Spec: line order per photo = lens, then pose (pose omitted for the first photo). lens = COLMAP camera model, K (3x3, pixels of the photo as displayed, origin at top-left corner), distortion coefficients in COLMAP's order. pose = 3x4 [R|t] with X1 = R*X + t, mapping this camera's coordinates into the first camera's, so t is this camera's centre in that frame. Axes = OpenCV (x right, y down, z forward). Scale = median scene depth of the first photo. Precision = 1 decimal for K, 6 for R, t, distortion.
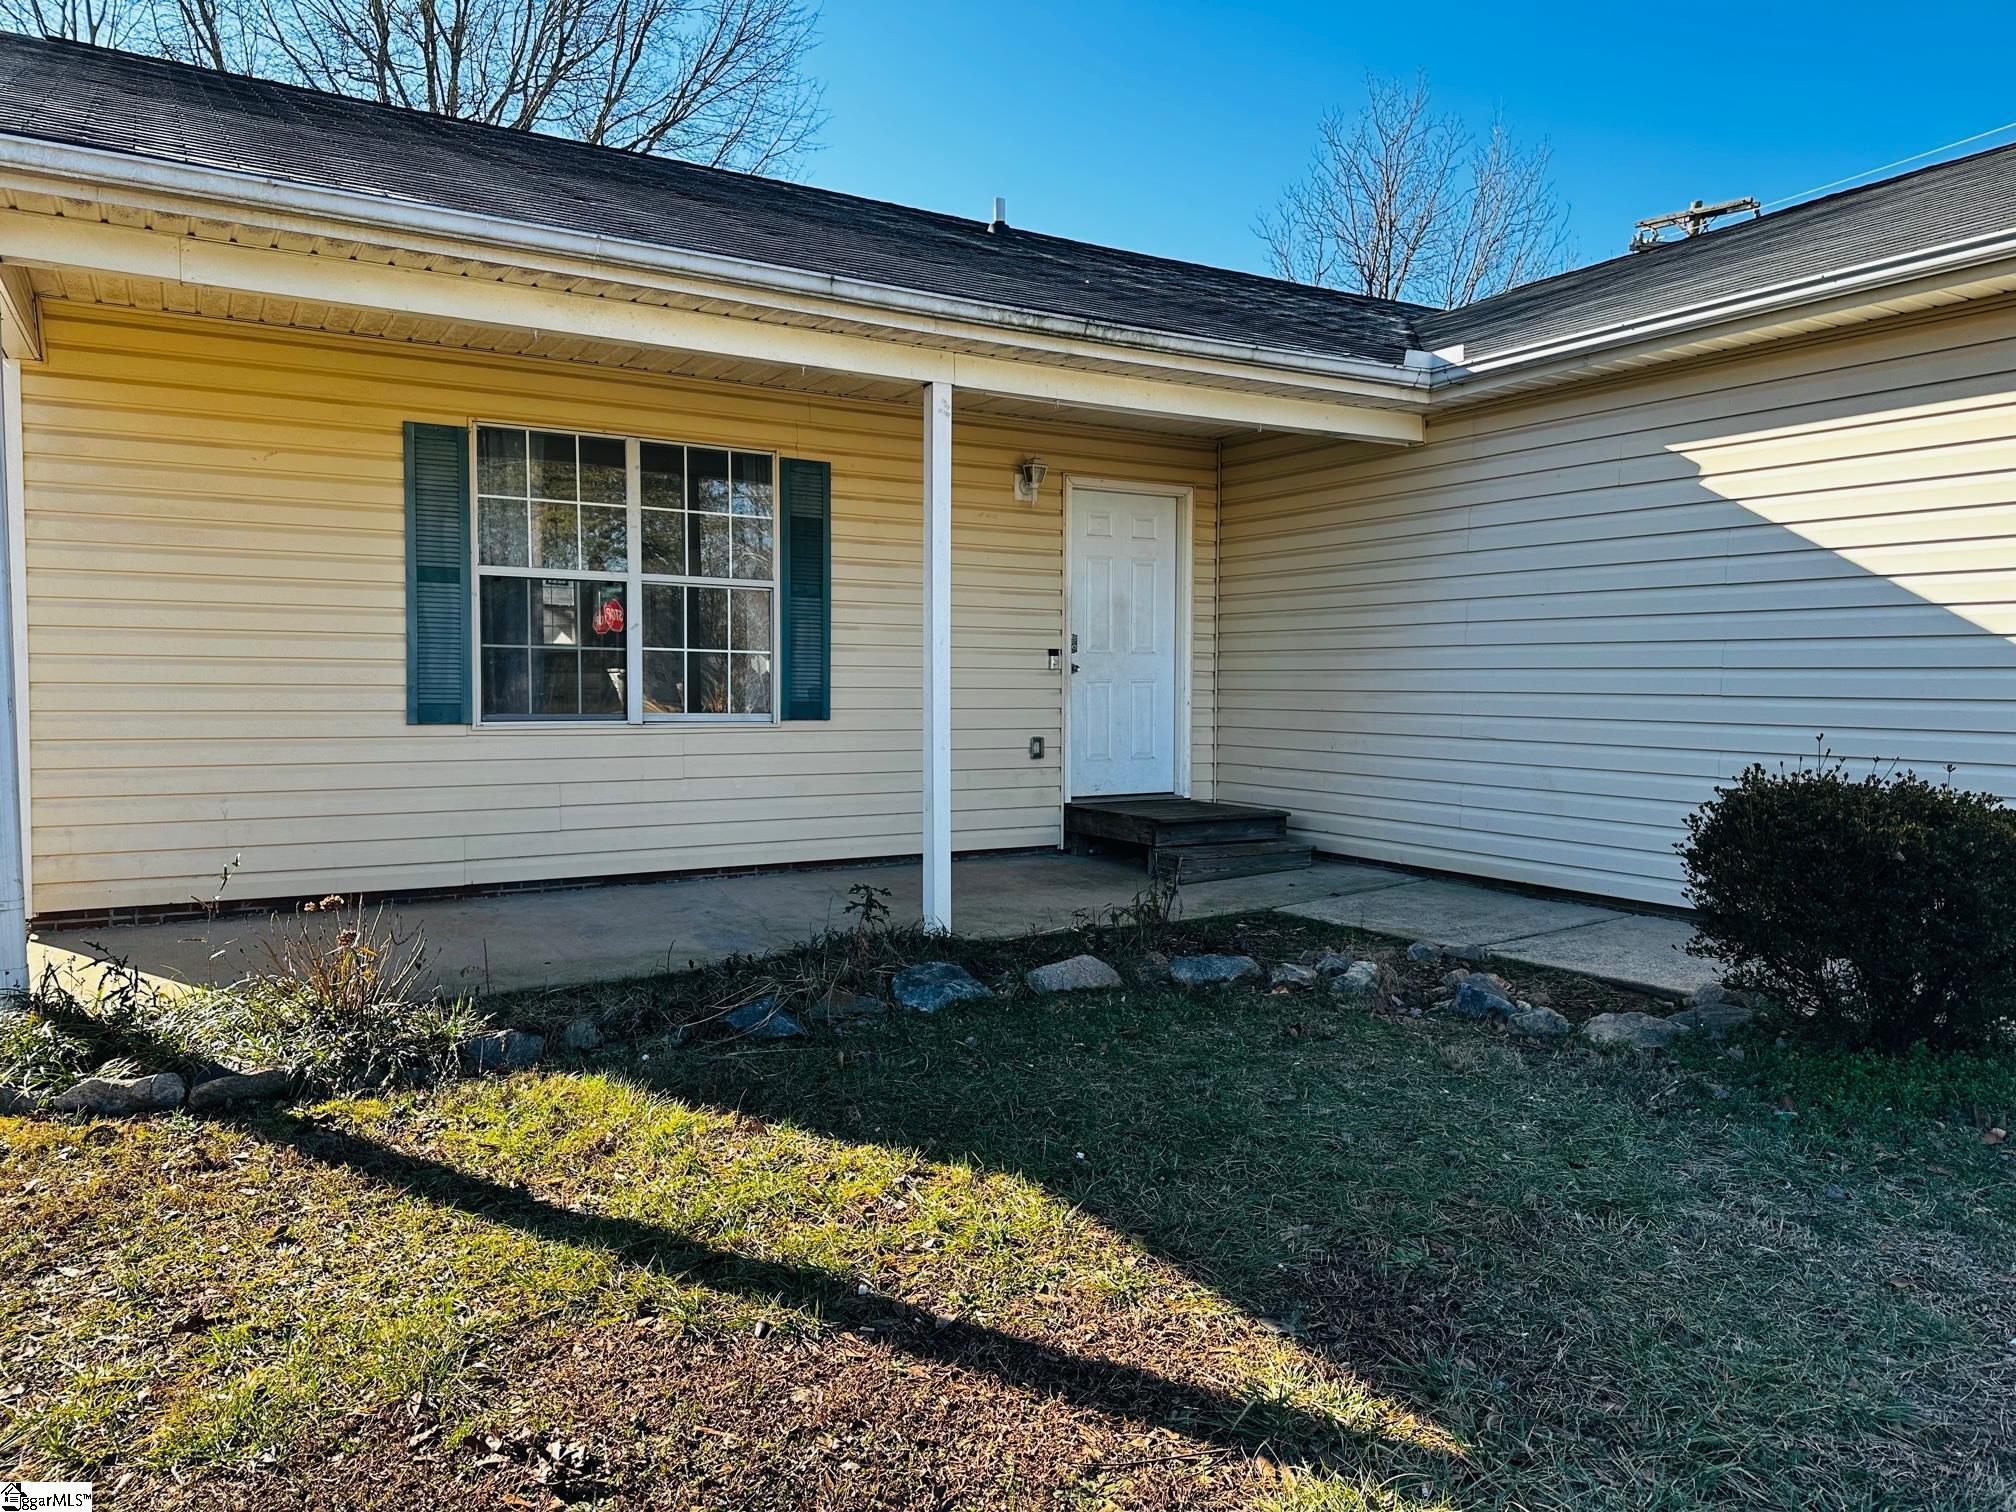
lens RADIAL K [[1413.5, 0, 1008.0], [0, 1413.5, 756.0], [0, 0, 1]] dist [0.098182, -0.140044]
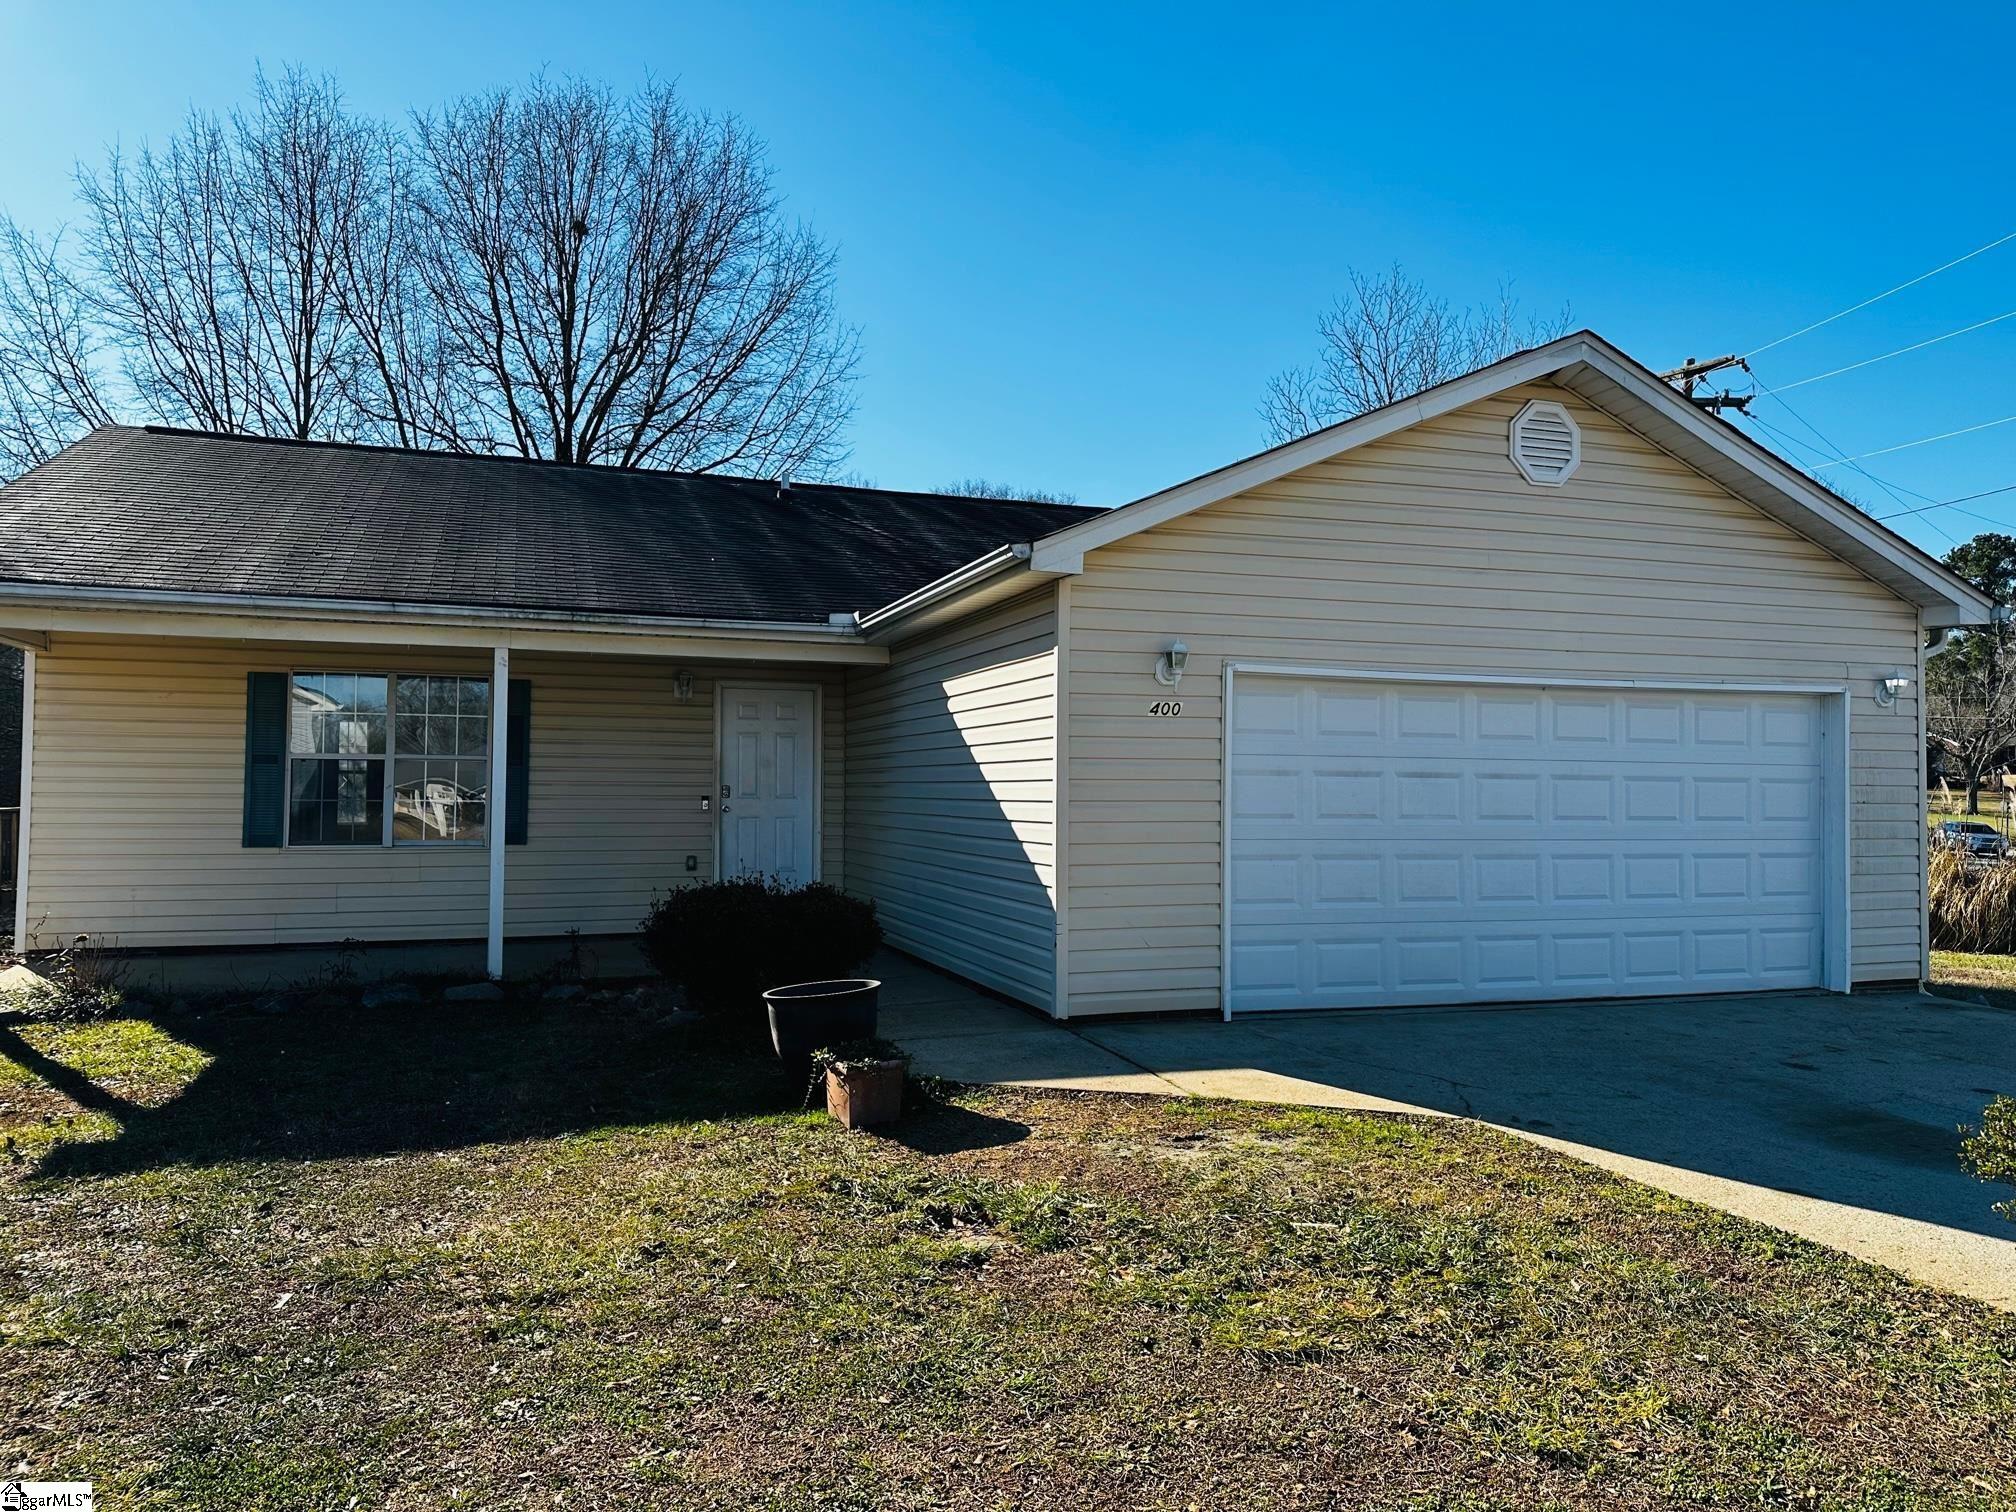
lens RADIAL K [[1413.5, 0, 1008.0], [0, 1413.5, 756.0], [0, 0, 1]] dist [0.098182, -0.140044]
pose [[0.978961, -0.005687, -0.203966, 0.778558], [-0.010987, 0.996692, -0.080521, -0.002415], [0.203749, 0.081068, 0.975661, -0.466052]]
